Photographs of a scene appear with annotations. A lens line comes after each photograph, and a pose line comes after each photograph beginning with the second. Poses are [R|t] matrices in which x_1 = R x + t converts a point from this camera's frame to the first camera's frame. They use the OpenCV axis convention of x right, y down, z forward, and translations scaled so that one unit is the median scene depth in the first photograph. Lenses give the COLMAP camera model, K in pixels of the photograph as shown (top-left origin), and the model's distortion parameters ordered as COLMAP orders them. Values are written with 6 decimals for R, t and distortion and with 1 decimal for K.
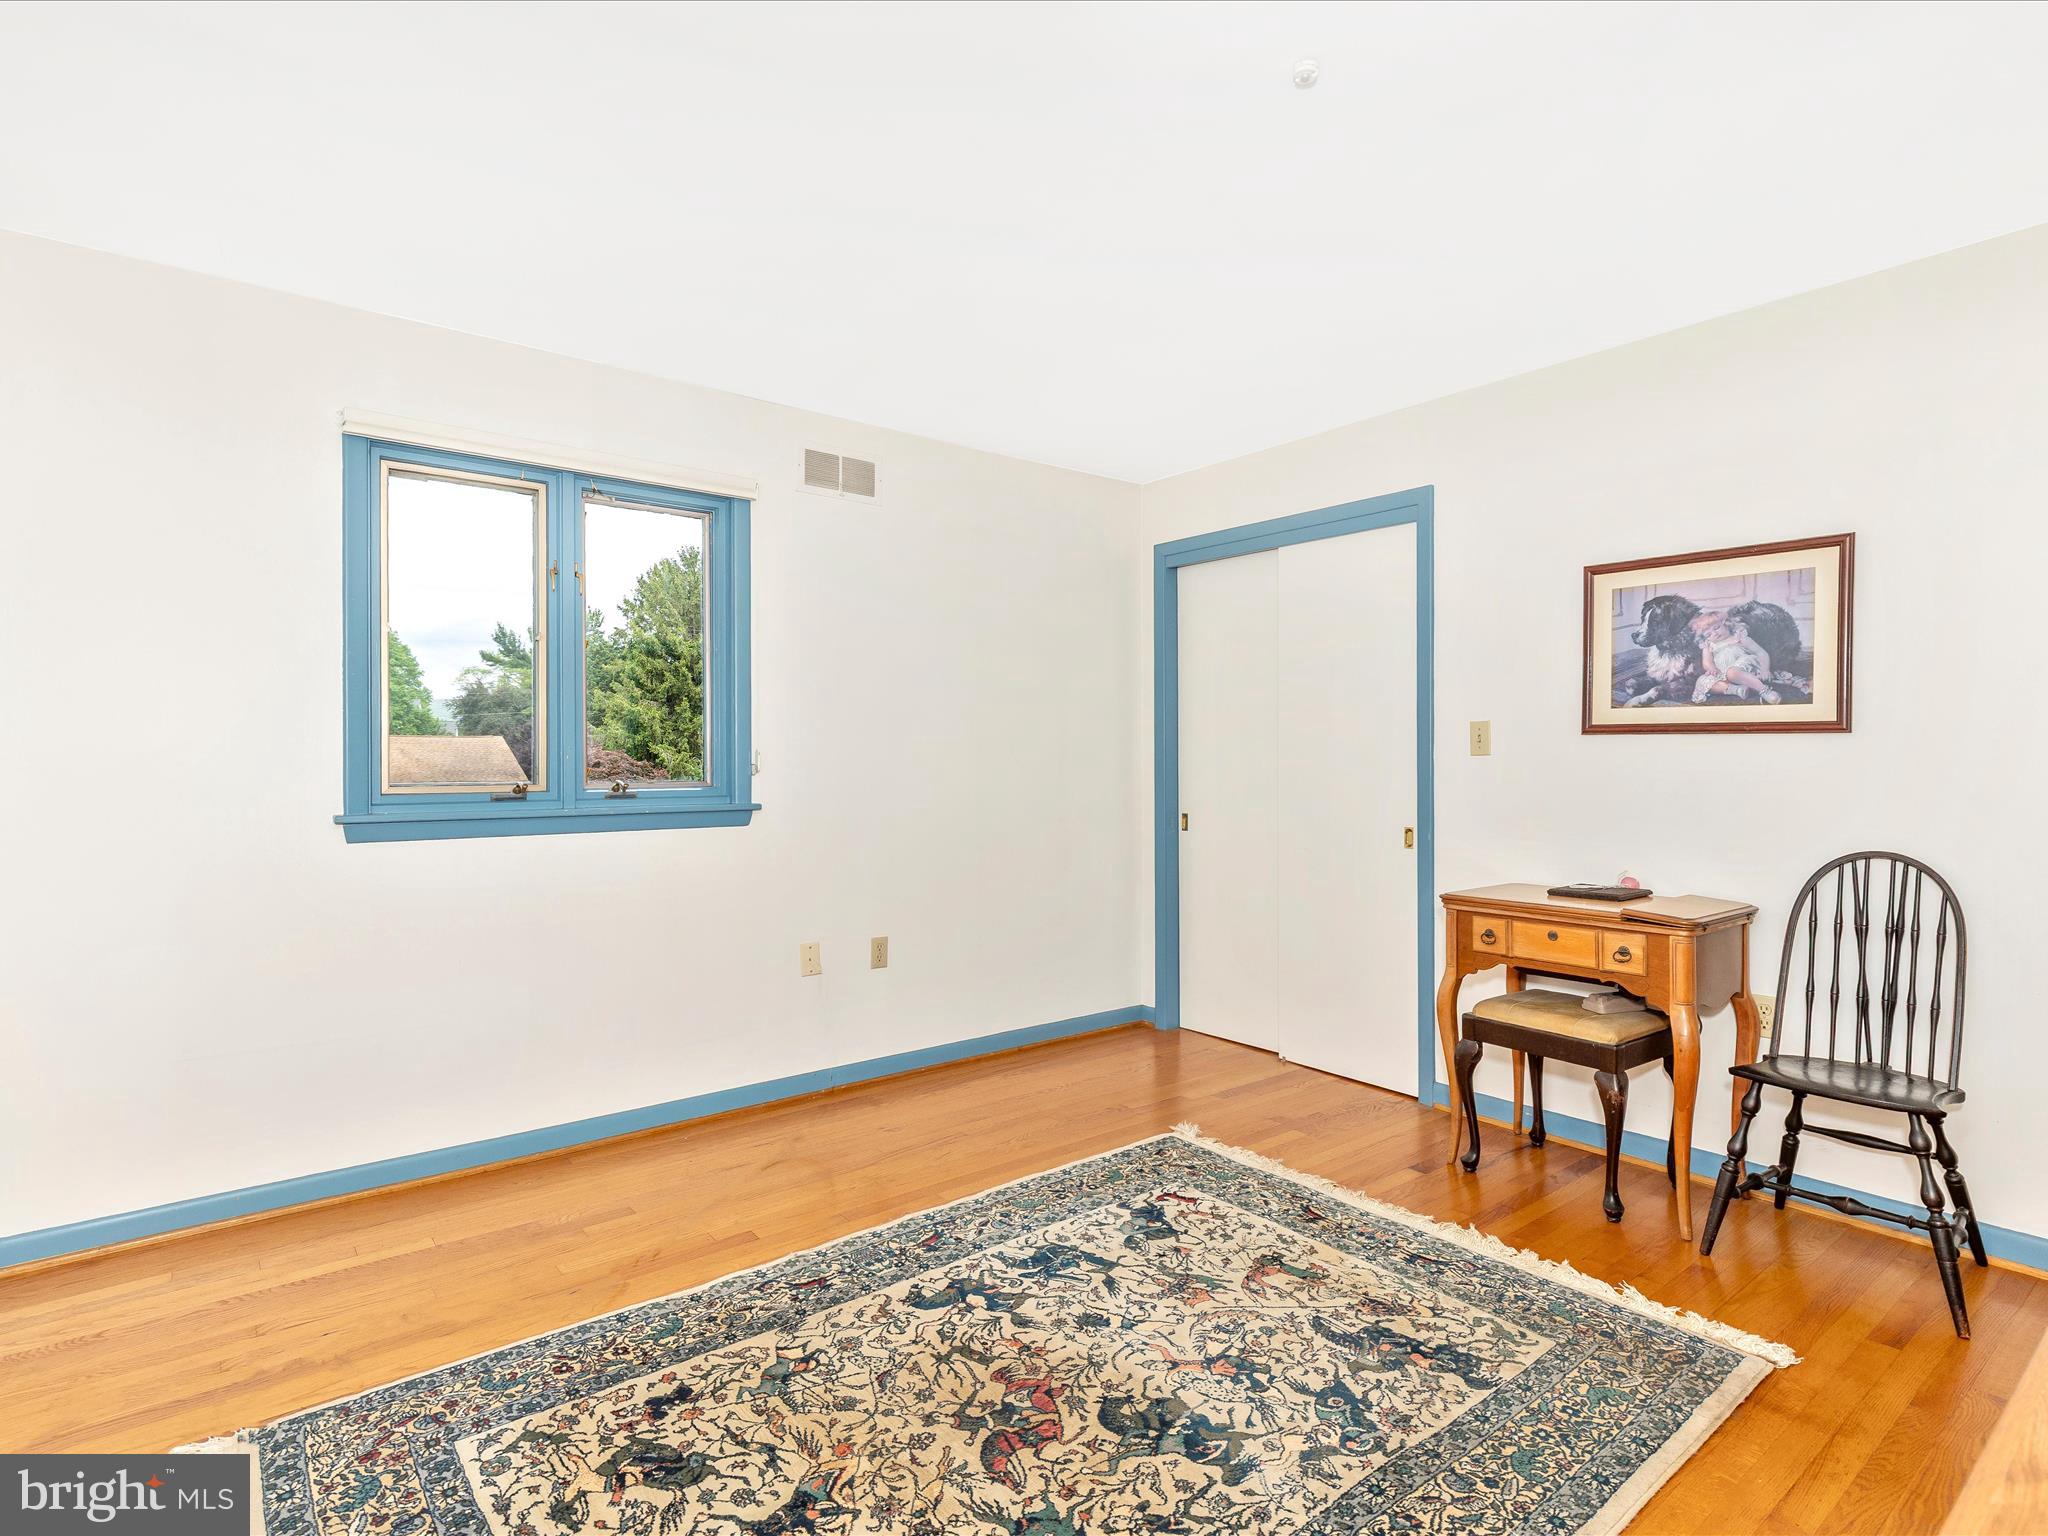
lens RADIAL K [[1048.2, 0, 1024.8], [0, 1048.2, 767.4], [0, 0, 1]] dist [0.012920, -0.002114]
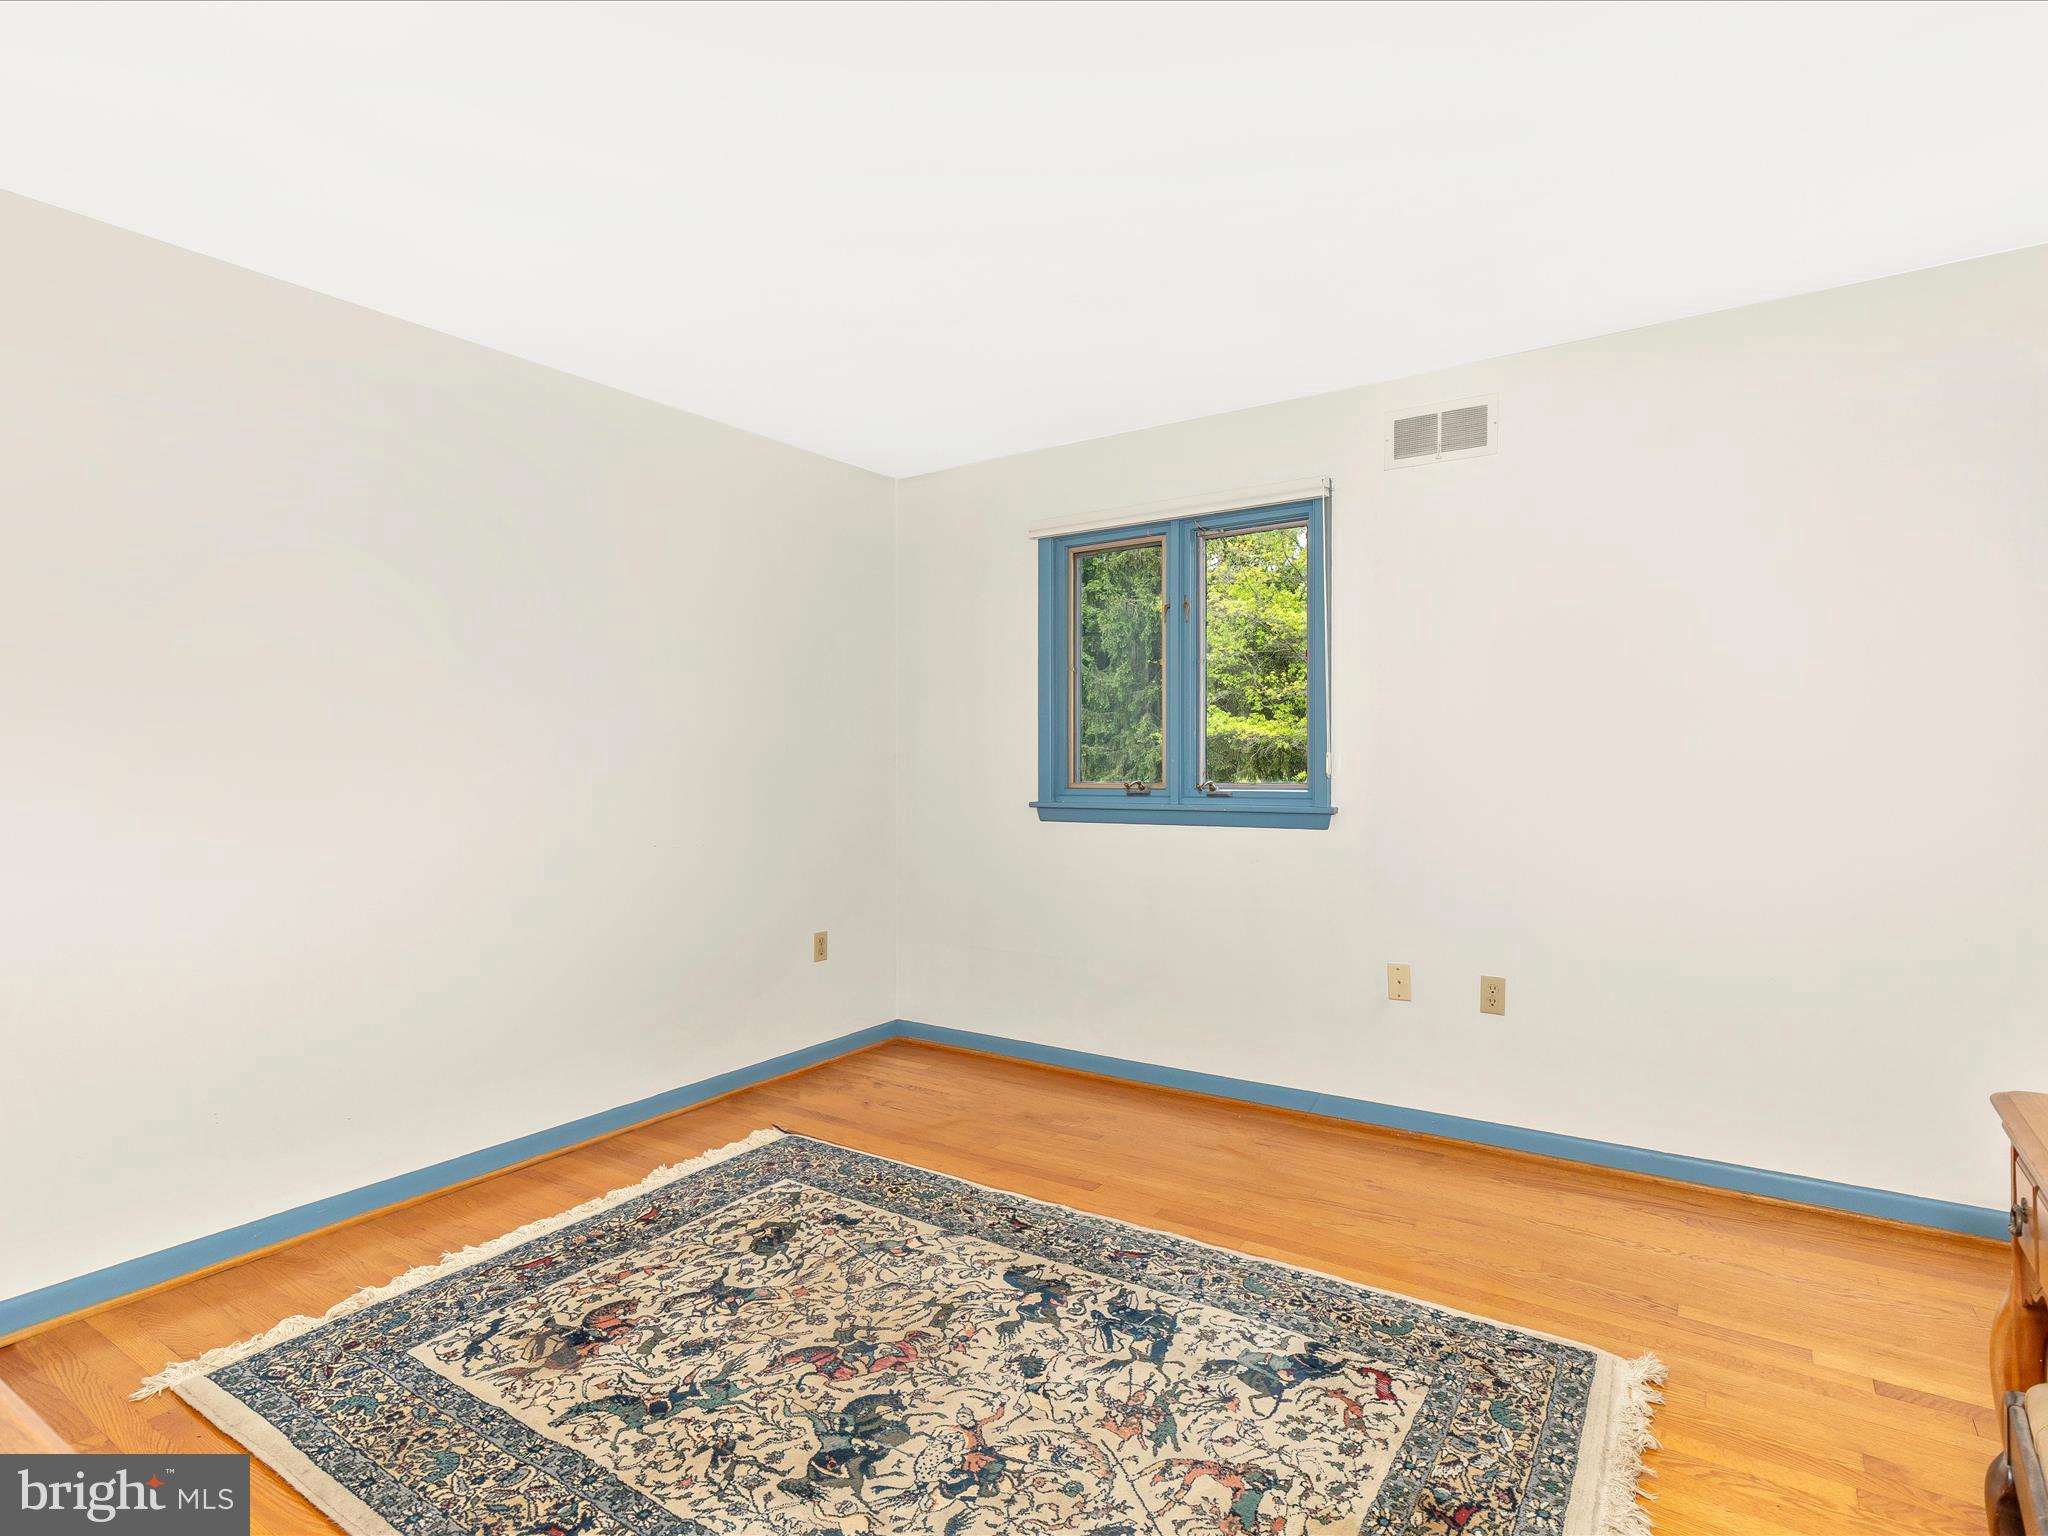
lens RADIAL K [[1048.2, 0, 1024.8], [0, 1048.2, 767.4], [0, 0, 1]] dist [0.012920, -0.002114]
pose [[0.313574, 0.007432, -0.949535, 0.918034], [0.000099, 0.999969, 0.007860, -0.016466], [0.949564, -0.002558, 0.313563, 0.675137]]
